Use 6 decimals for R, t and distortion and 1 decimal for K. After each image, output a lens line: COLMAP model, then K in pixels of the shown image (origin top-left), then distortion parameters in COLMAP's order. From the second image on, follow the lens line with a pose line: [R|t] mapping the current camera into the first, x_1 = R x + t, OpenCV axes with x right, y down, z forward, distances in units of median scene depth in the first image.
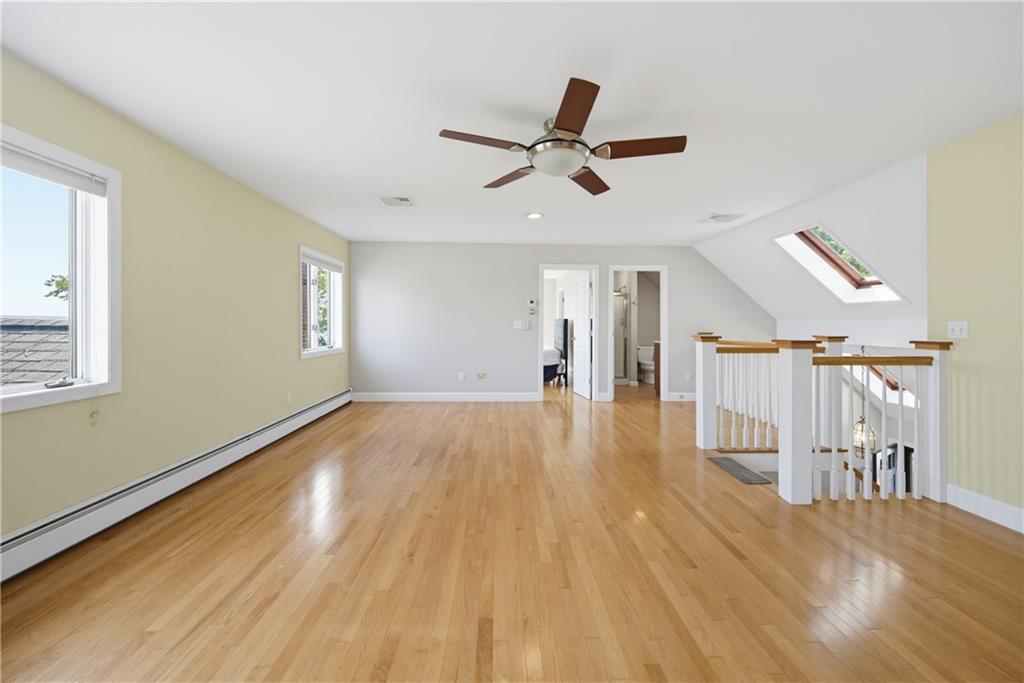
lens RADIAL K [[409.2, 0, 518.6], [0, 409.2, 323.6], [0, 0, 1]] dist [0.001827, -0.000314]
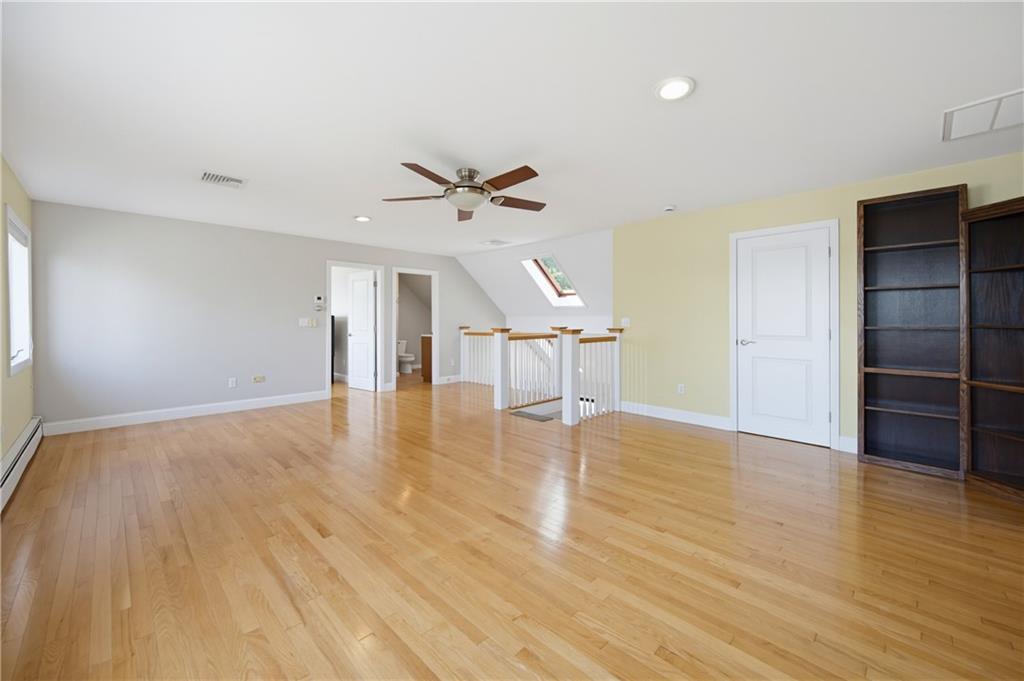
lens RADIAL K [[408.5, 0, 524.4], [0, 408.5, 319.3], [0, 0, 1]] dist [0.004531, -0.000731]
pose [[0.732554, -0.004134, 0.680696, -0.348383], [0.004414, 0.999989, 0.001323, -0.002304], [-0.680694, 0.002036, 0.732565, -0.059466]]
